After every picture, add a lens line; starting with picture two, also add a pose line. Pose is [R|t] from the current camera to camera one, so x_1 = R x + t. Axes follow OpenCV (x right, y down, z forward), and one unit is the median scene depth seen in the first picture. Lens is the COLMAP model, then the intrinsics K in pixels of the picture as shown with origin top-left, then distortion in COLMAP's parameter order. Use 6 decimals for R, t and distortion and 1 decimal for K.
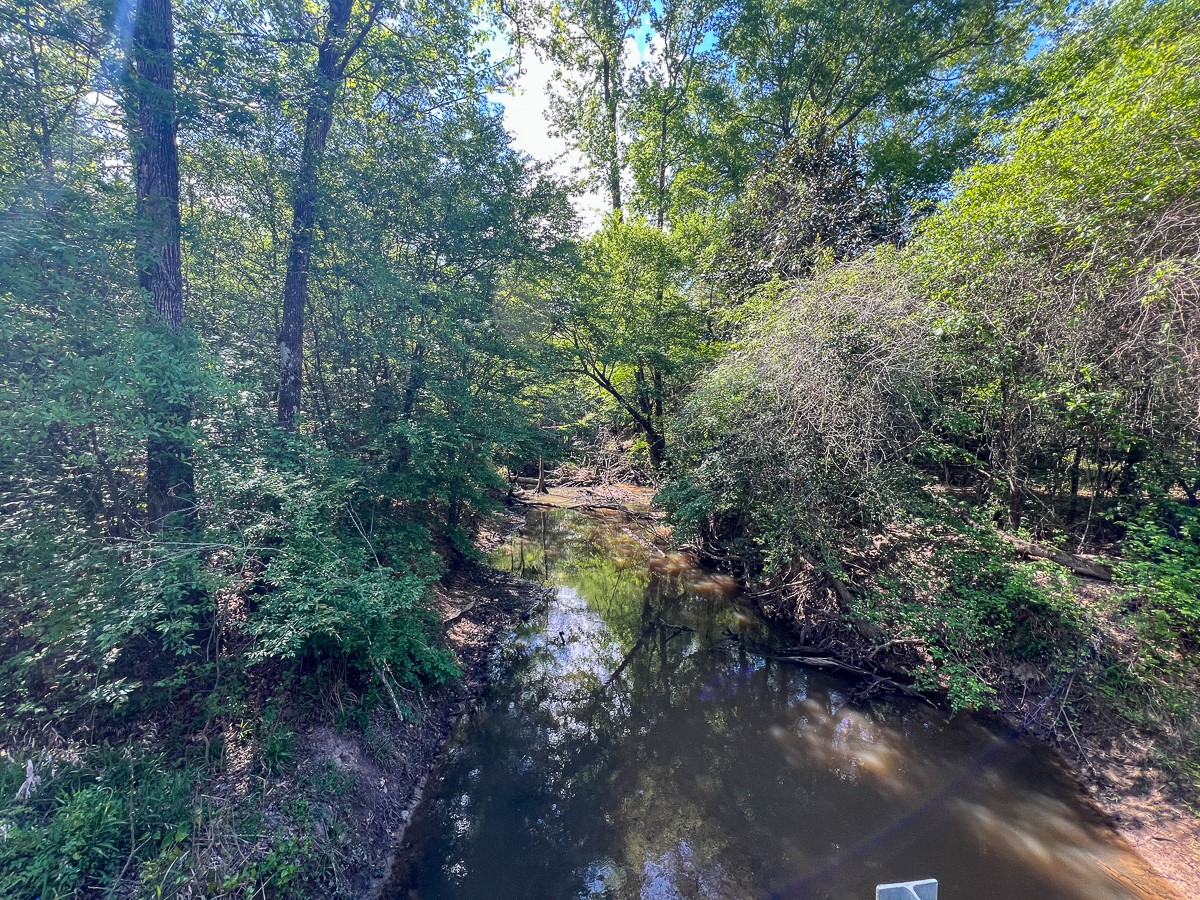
lens RADIAL K [[482.9, 0, 600.0], [0, 482.9, 450.0], [0, 0, 1]] dist [0.000011, 0.000000]
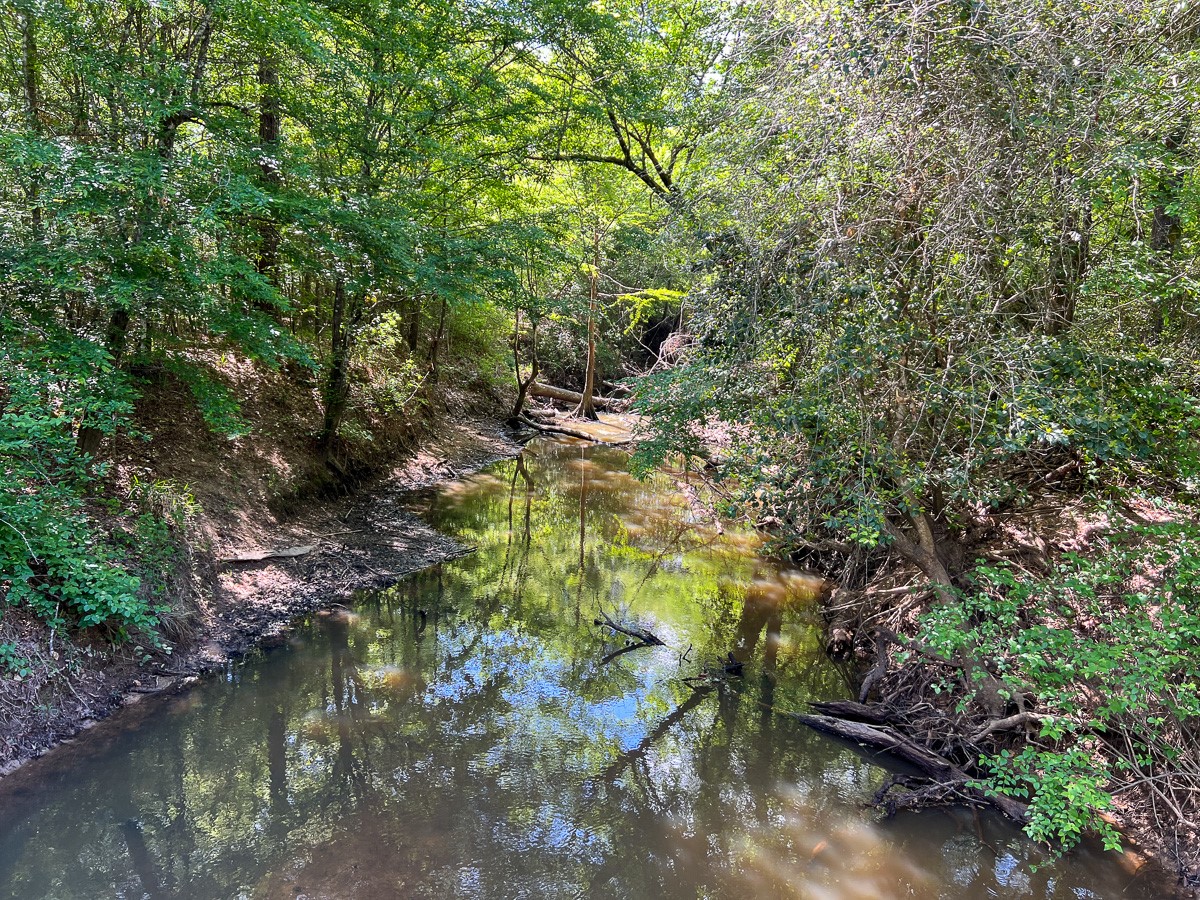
lens RADIAL K [[902.6, 0, 600.0], [0, 902.6, 450.0], [0, 0, 1]] dist [0.000285, -0.000139]
pose [[0.975390, 0.121212, -0.184179, 0.145841], [-0.104922, 0.989857, 0.095788, 0.046196], [0.193922, -0.074106, 0.978214, 0.042655]]
